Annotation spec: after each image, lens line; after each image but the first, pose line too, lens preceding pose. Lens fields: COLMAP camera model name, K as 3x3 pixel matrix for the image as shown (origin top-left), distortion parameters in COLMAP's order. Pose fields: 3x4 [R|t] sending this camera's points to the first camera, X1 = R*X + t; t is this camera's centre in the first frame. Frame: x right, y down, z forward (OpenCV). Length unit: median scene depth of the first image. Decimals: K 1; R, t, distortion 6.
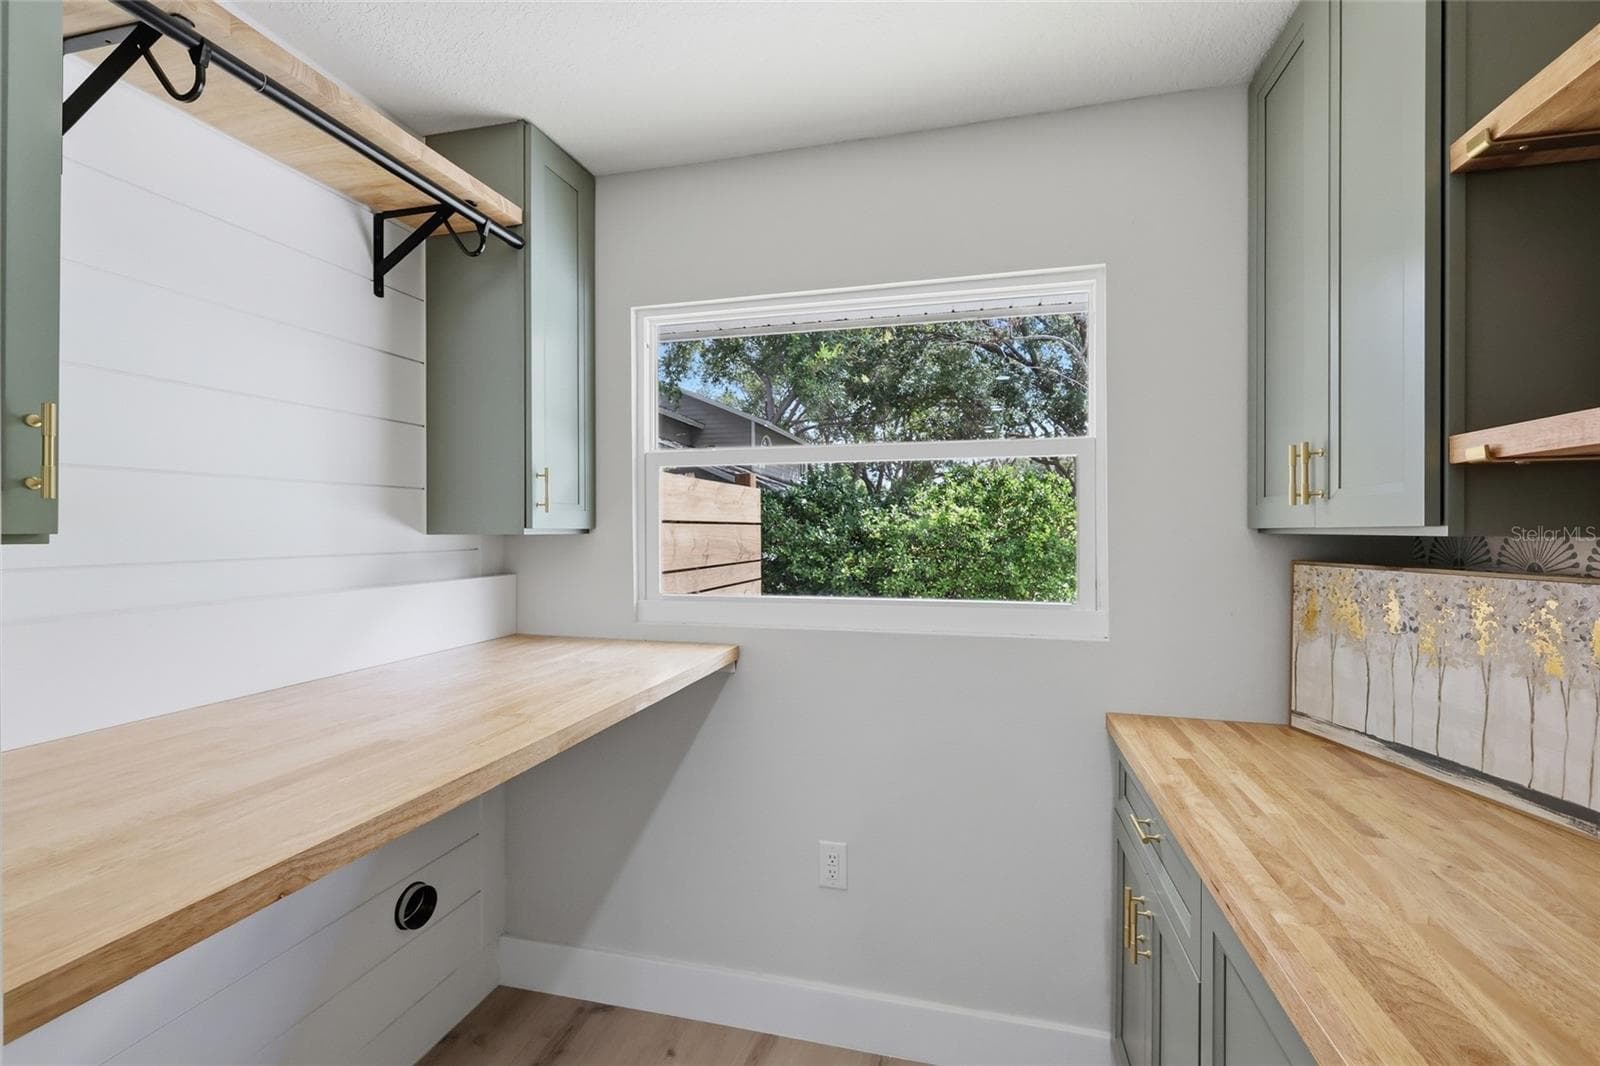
lens RADIAL K [[699.8, 0, 799.0], [0, 699.8, 525.9], [0, 0, 1]] dist [0.001143, 0.000287]
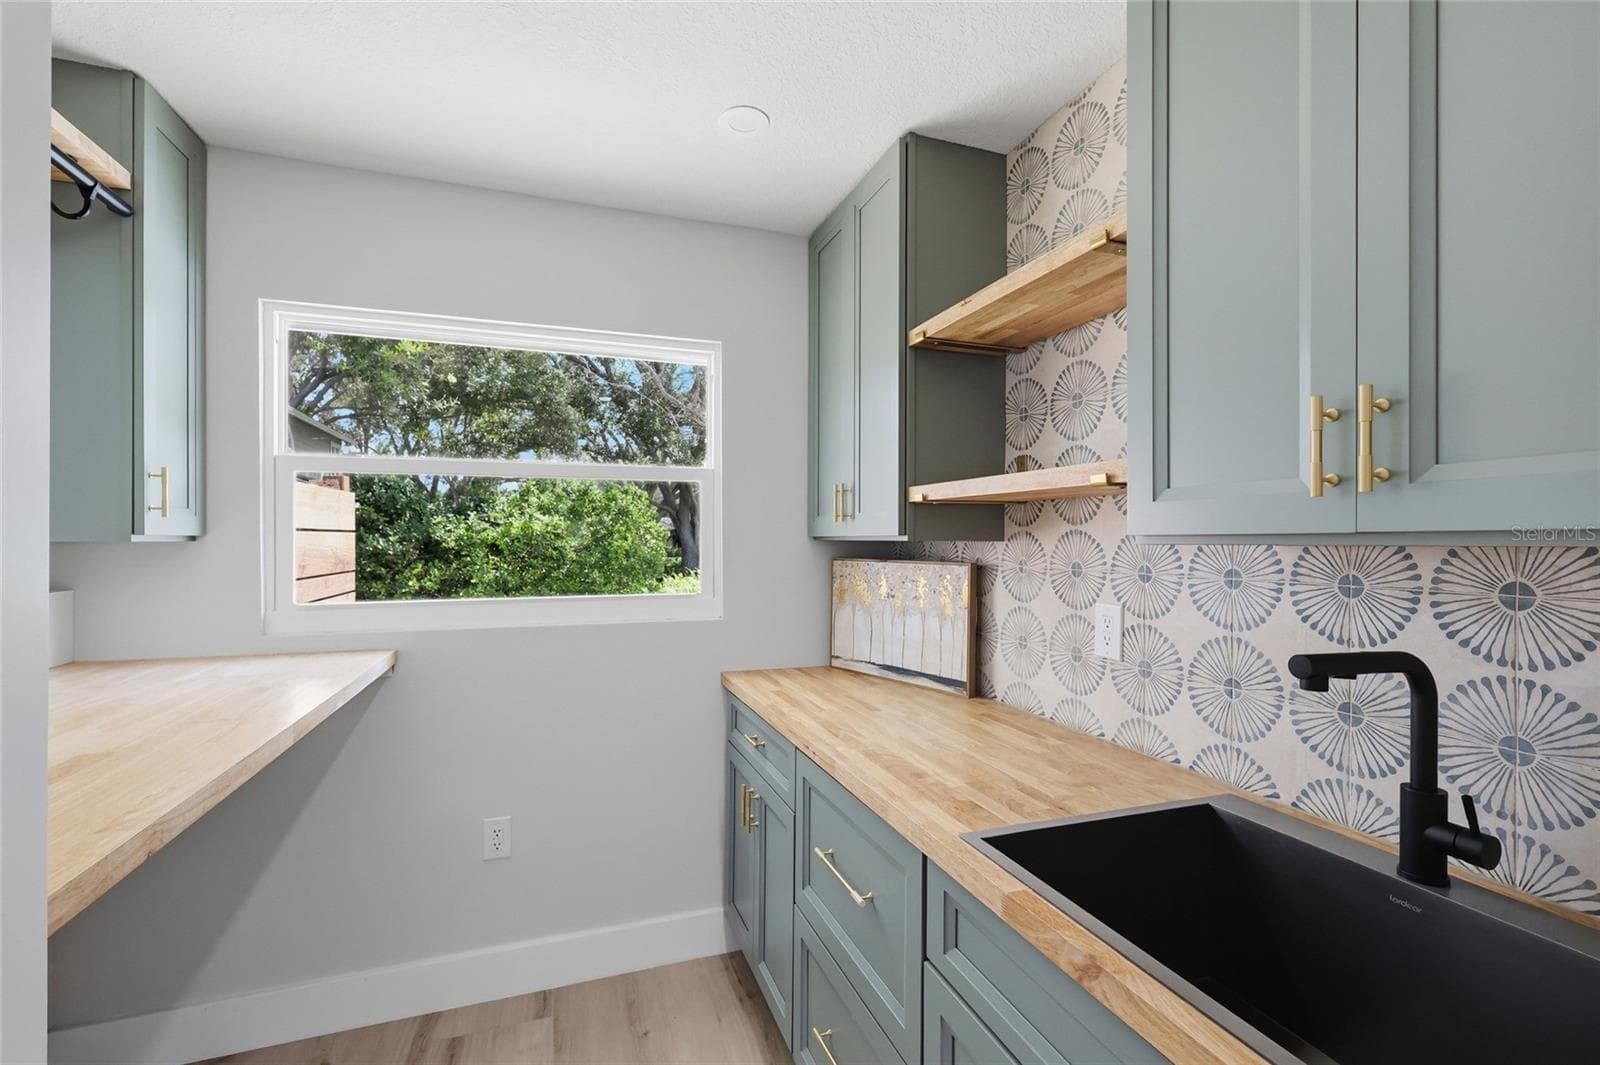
lens RADIAL K [[699.8, 0, 799.0], [0, 699.8, 525.4], [0, 0, 1]] dist [0.001143, 0.000287]
pose [[0.828832, 0.011419, 0.559382, -0.163336], [-0.004026, 0.999888, -0.014446, 0.000936], [-0.559484, 0.009721, 0.828784, -0.175369]]
